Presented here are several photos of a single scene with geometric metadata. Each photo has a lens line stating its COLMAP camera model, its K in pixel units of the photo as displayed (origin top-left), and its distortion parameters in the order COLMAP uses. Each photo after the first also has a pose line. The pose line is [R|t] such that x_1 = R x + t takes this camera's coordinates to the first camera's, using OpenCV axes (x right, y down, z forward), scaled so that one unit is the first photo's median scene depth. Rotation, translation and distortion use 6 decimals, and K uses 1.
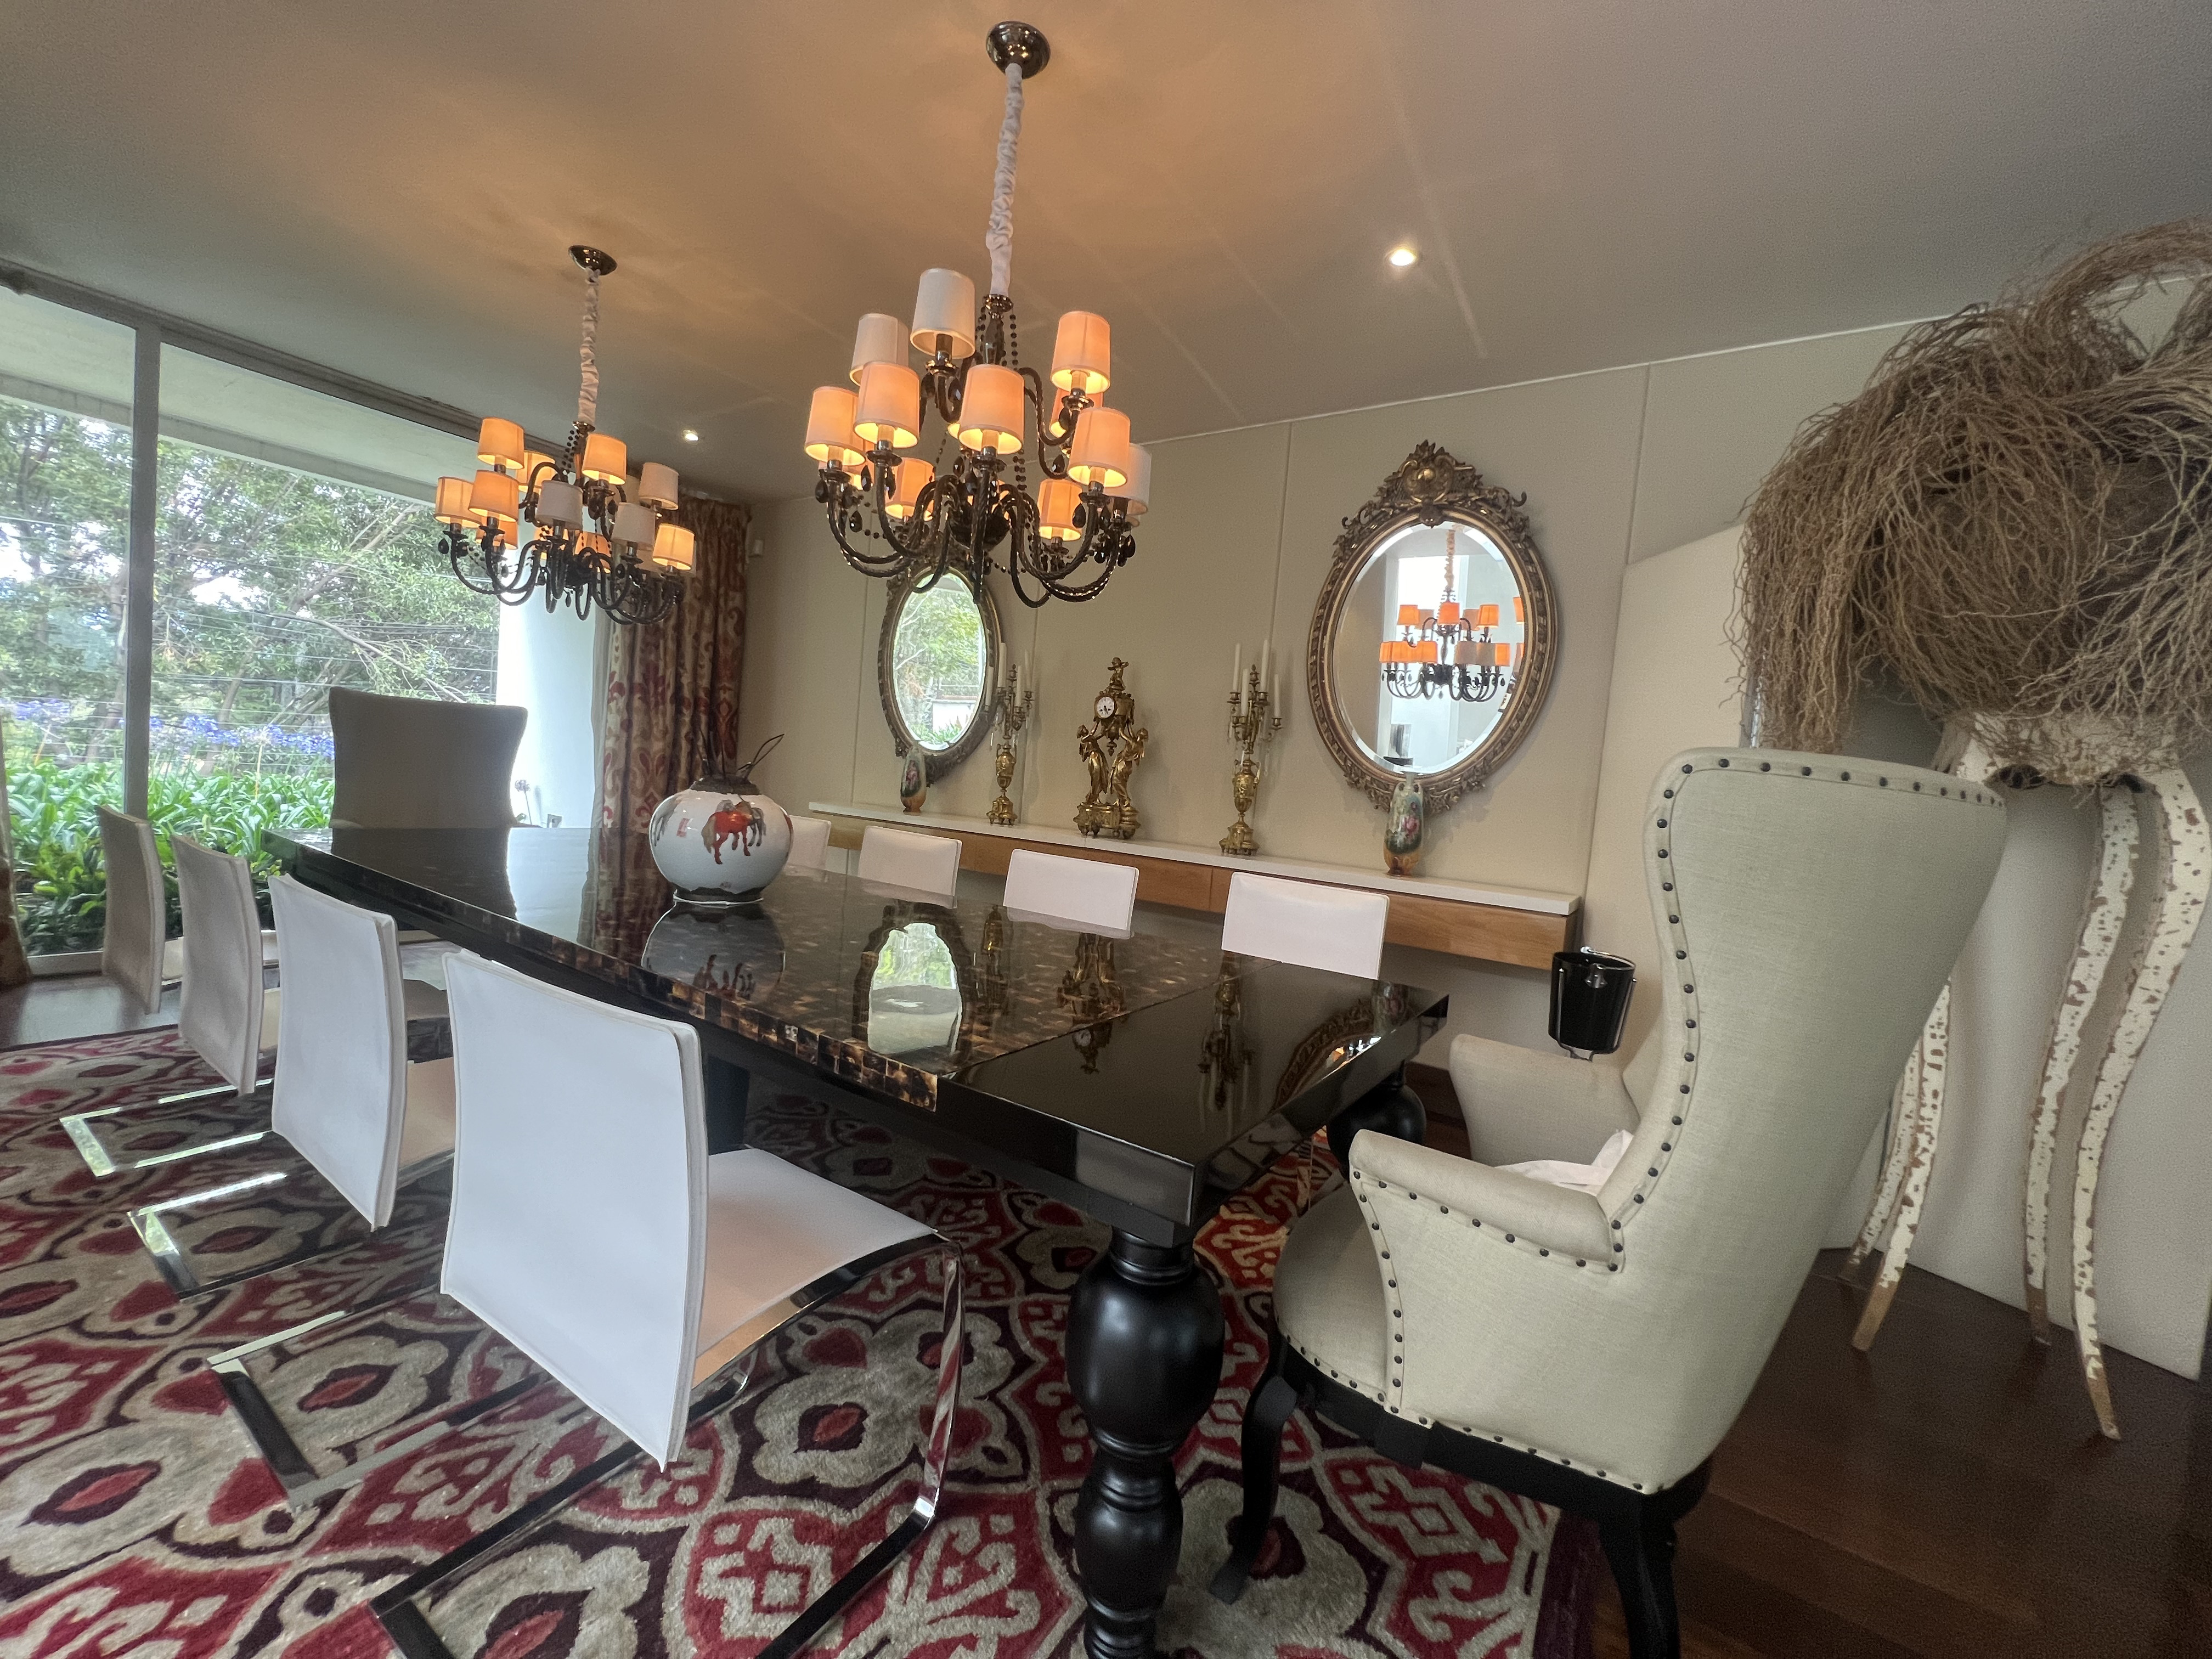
lens RADIAL K [[886.5, 0, 1100.0], [0, 886.5, 825.2], [0, 0, 1]] dist [-0.002170, -0.000263]
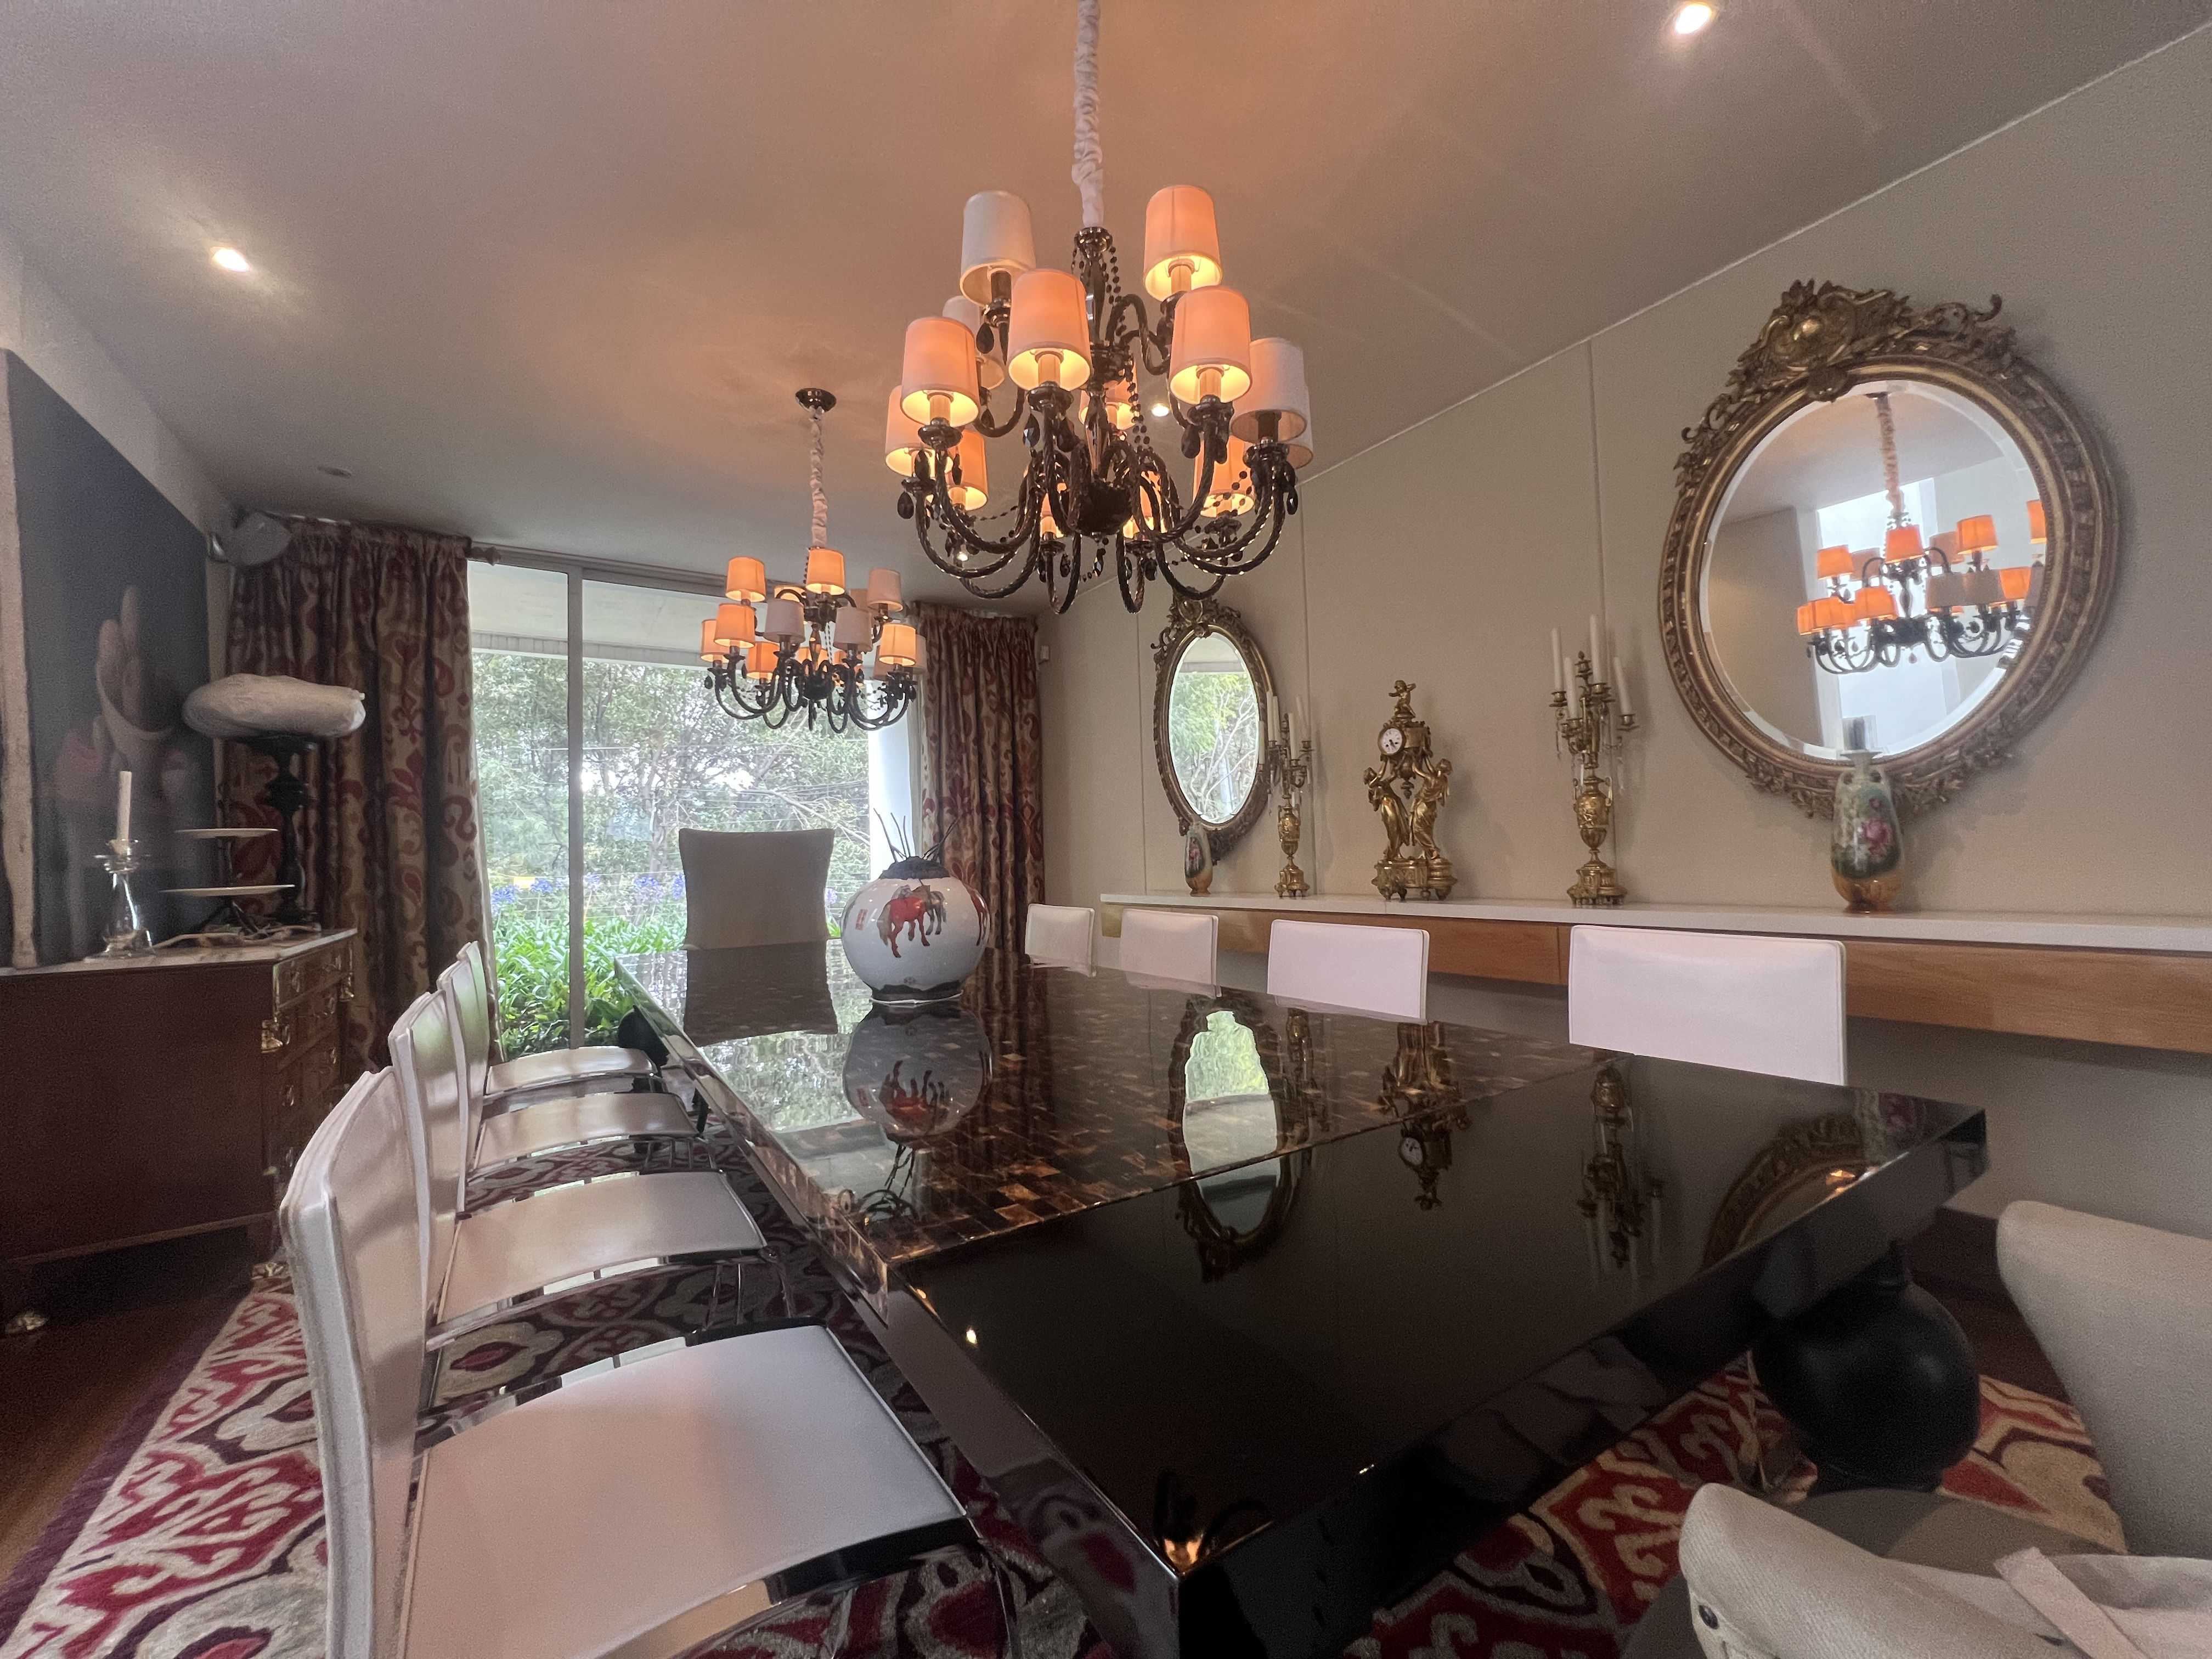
lens RADIAL K [[886.5, 0, 1100.0], [0, 886.5, 825.2], [0, 0, 1]] dist [-0.002170, -0.000263]
pose [[0.913004, -0.124379, -0.388527, 0.074444], [0.082931, 0.989090, -0.121754, 0.023383], [0.399431, 0.078941, 0.913358, 0.157983]]
